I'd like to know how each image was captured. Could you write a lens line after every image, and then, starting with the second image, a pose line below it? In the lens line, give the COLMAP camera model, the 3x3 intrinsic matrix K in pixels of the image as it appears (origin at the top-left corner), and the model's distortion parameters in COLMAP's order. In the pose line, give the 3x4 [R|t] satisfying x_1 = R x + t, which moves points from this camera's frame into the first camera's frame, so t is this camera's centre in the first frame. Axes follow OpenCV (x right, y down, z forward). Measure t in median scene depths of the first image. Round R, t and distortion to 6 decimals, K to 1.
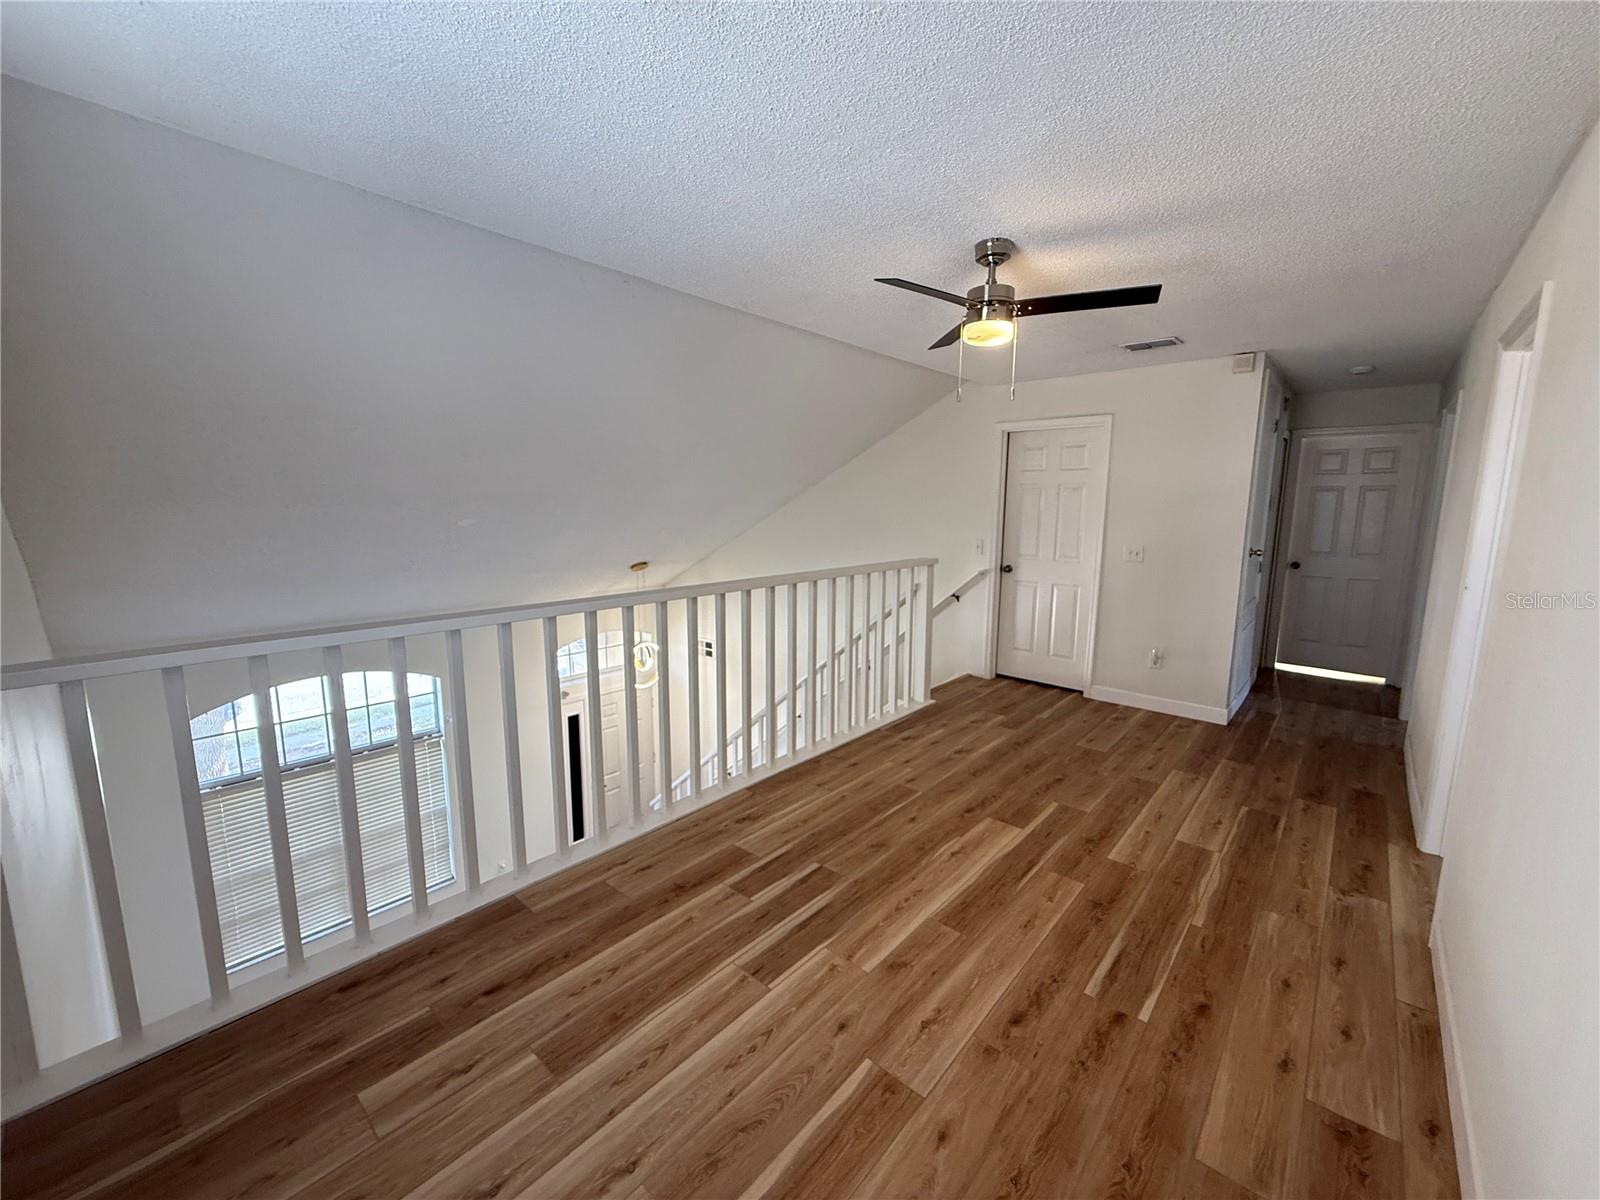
lens RADIAL K [[635.7, 0, 795.7], [0, 635.7, 599.9], [0, 0, 1]] dist [0.000838, 0.000563]
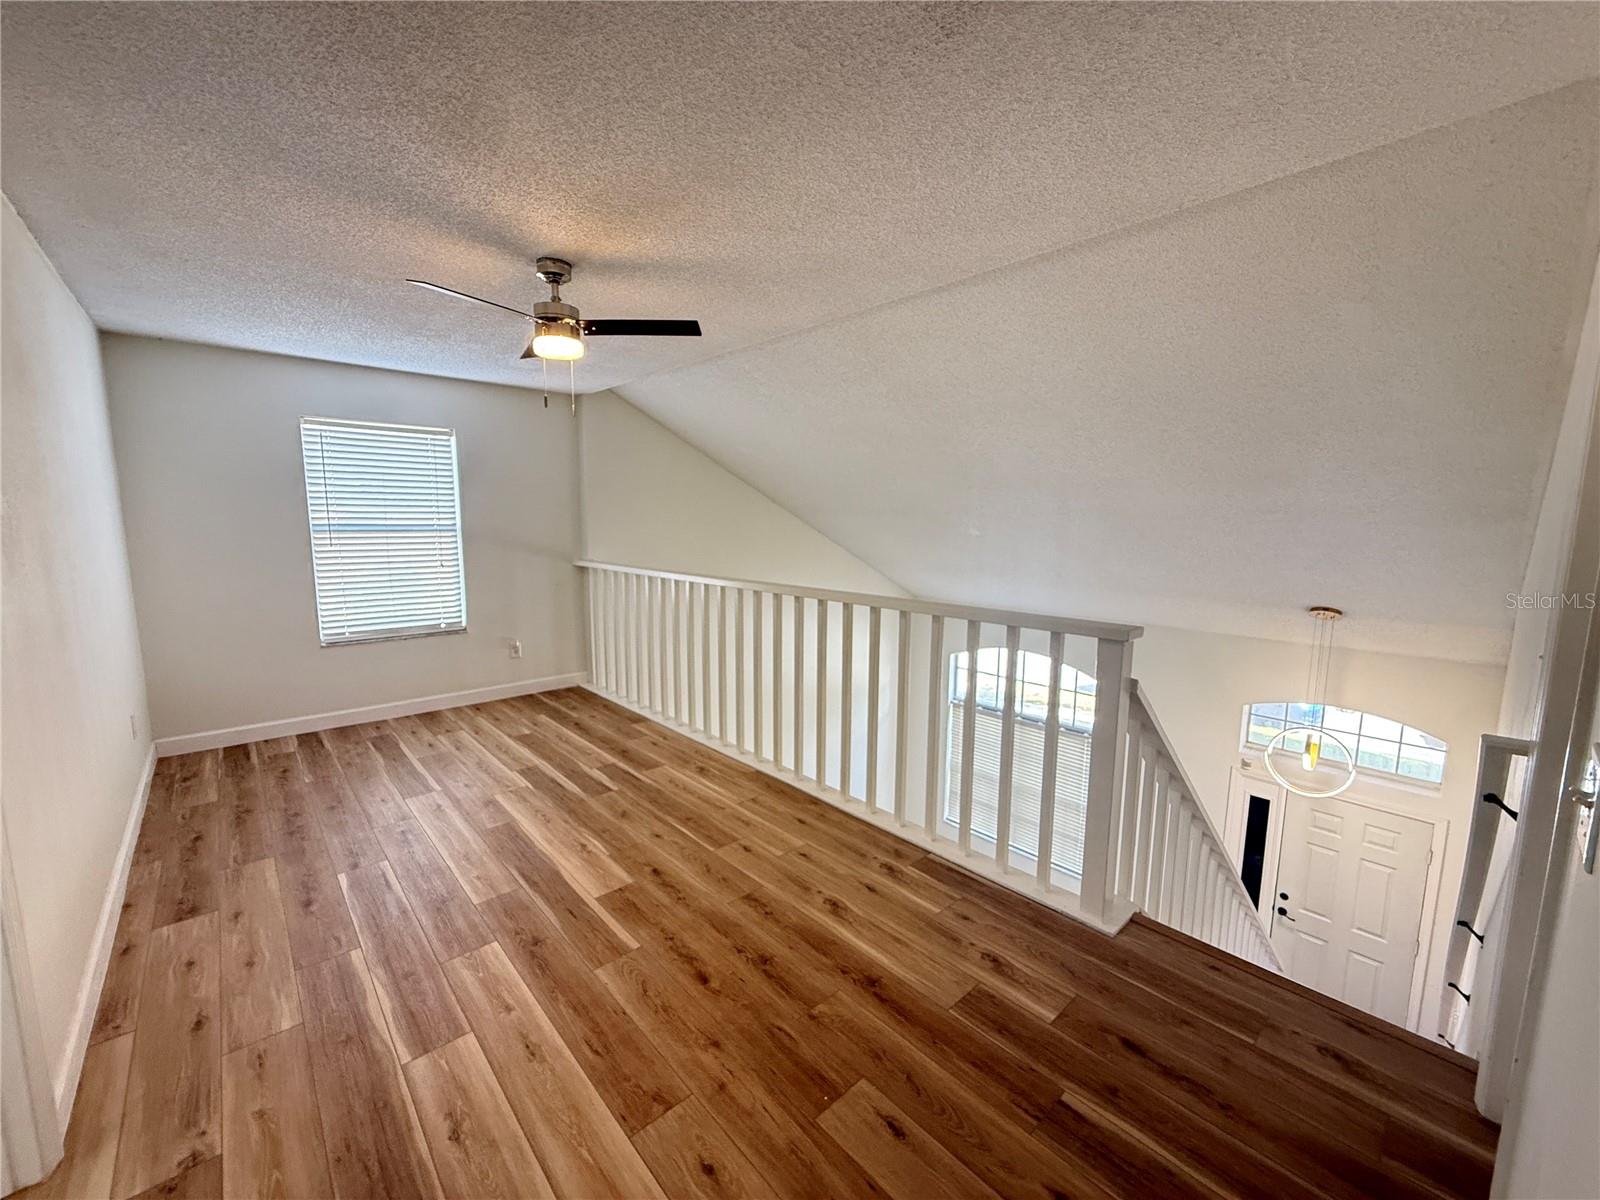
lens RADIAL K [[635.7, 0, 795.7], [0, 635.7, 599.9], [0, 0, 1]] dist [0.000838, 0.000563]
pose [[-0.103980, 0.124673, -0.986734, 1.103808], [-0.153111, 0.978279, 0.139739, -0.179838], [0.982723, 0.165610, -0.082633, 1.261154]]
